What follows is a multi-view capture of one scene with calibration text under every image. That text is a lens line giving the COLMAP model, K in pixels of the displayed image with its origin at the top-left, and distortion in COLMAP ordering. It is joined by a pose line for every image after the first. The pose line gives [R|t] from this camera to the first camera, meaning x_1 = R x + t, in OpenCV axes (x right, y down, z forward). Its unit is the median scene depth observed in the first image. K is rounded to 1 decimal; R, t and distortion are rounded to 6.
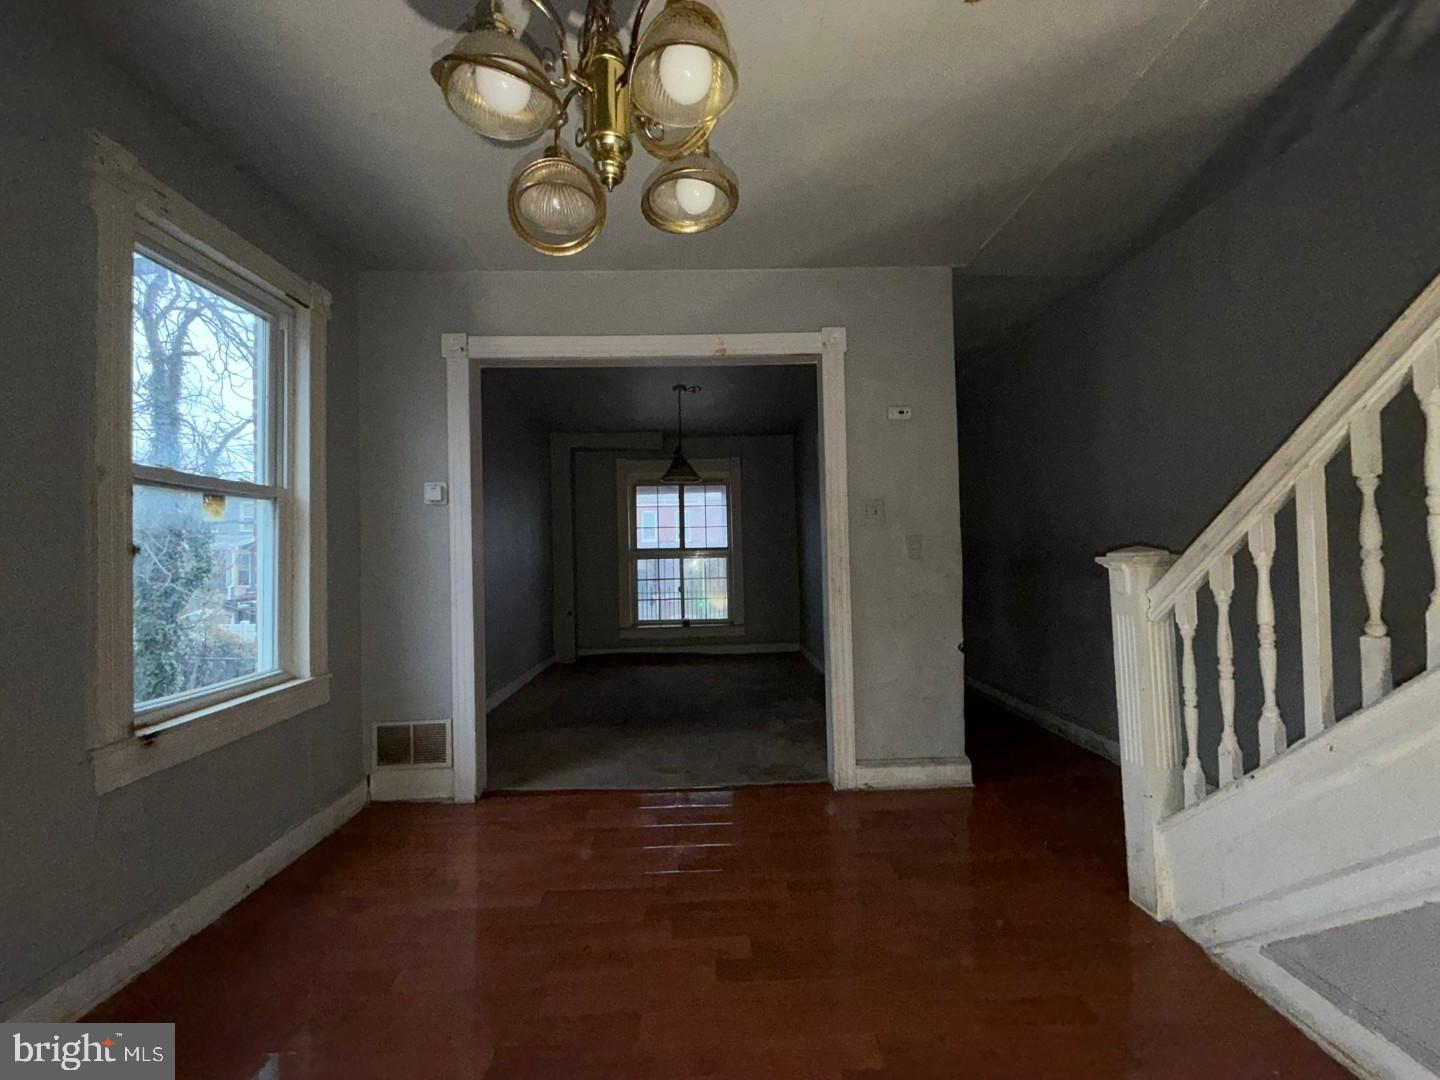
lens RADIAL K [[578.6, 0, 715.0], [0, 578.6, 535.0], [0, 0, 1]] dist [0.001762, -0.000266]
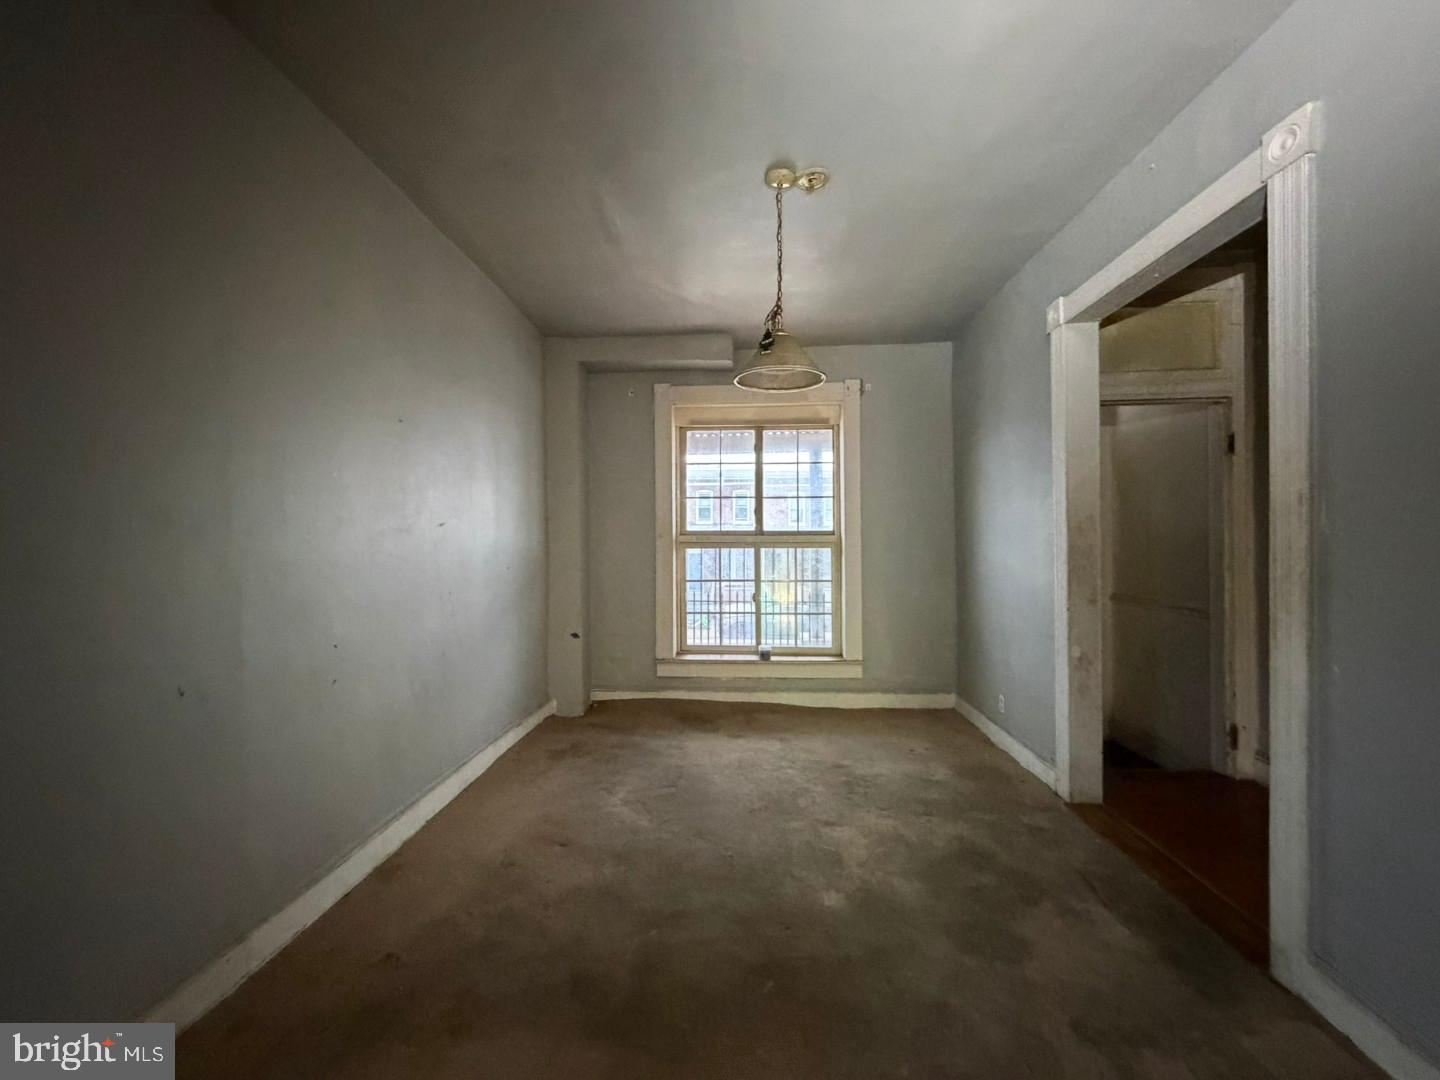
lens RADIAL K [[578.6, 0, 721.8], [0, 578.6, 543.3], [0, 0, 1]] dist [0.001762, -0.000266]
pose [[0.997090, 0.018227, -0.074016, -0.050687], [-0.015931, 0.999377, 0.031497, 0.016653], [0.074544, -0.030227, 0.996760, 0.385511]]
